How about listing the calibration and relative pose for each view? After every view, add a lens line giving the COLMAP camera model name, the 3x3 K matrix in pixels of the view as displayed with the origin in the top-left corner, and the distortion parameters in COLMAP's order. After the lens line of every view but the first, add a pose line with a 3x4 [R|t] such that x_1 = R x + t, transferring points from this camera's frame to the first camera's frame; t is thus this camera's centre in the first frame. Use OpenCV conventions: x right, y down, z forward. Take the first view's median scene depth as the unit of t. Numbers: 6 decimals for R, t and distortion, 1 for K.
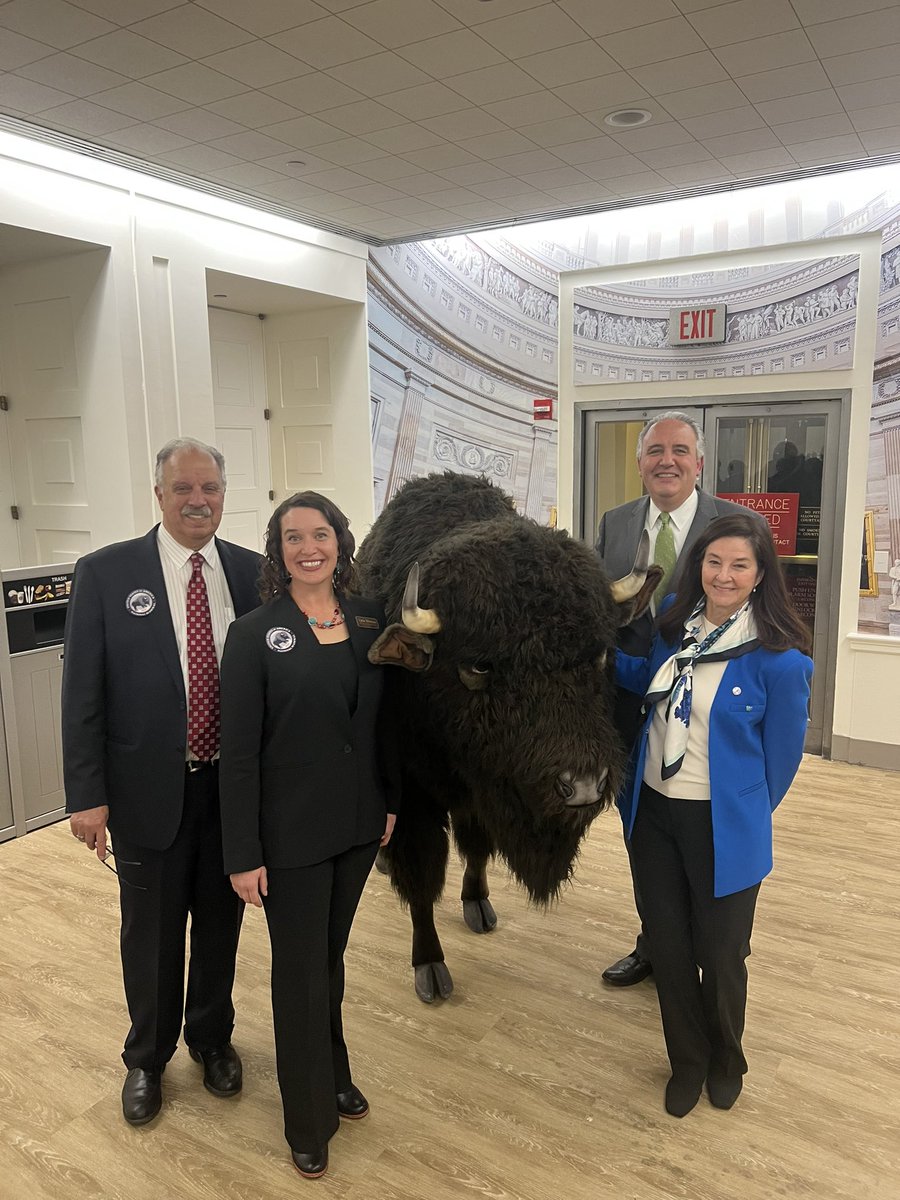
lens RADIAL K [[902.7, 0, 450.0], [0, 902.7, 600.0], [0, 0, 1]] dist [0.001840, -0.000927]
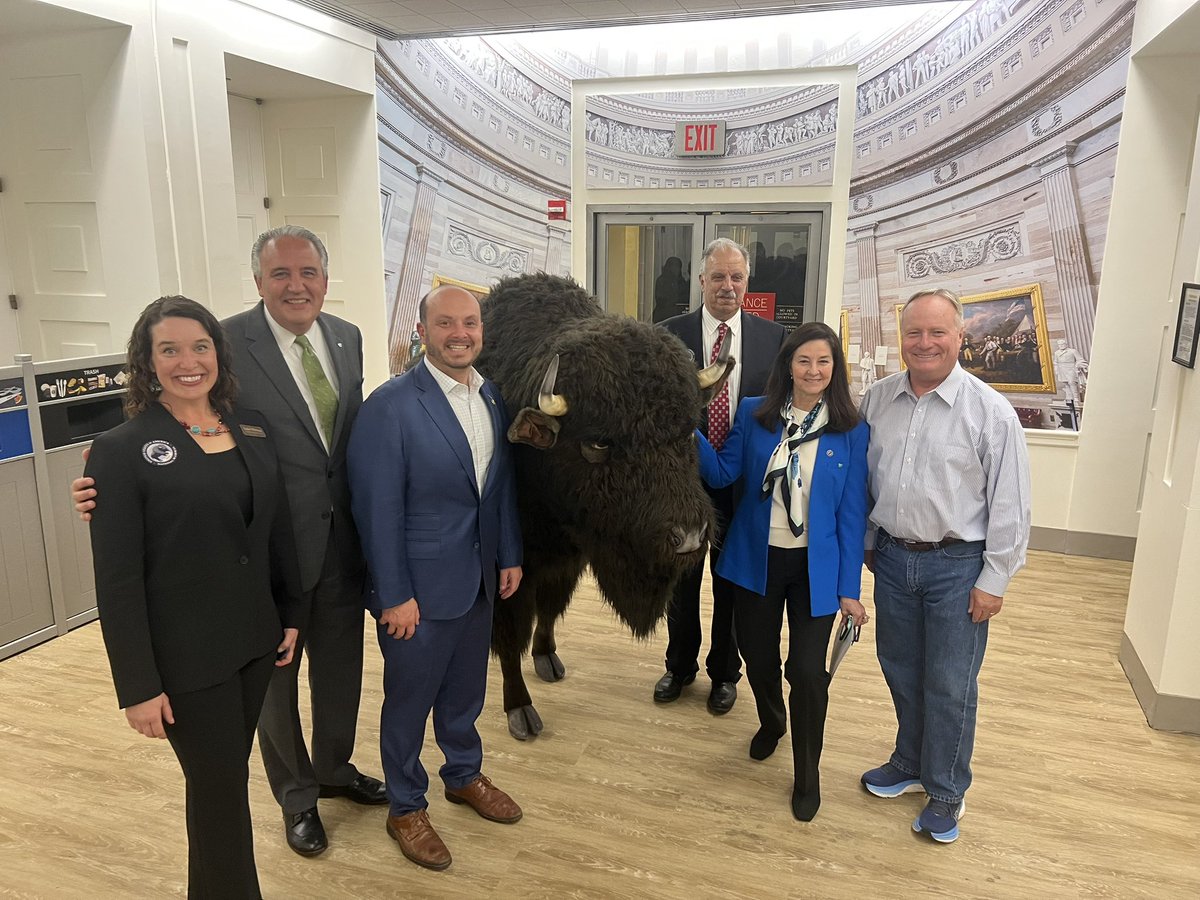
lens RADIAL K [[902.7, 0, 602.1], [0, 902.7, 445.1], [0, 0, 1]] dist [0.001840, -0.000927]
pose [[0.974135, -0.023664, 0.224726, -0.106015], [0.010411, 0.998146, 0.059975, 0.002485], [-0.225728, -0.056084, 0.972575, -0.071549]]
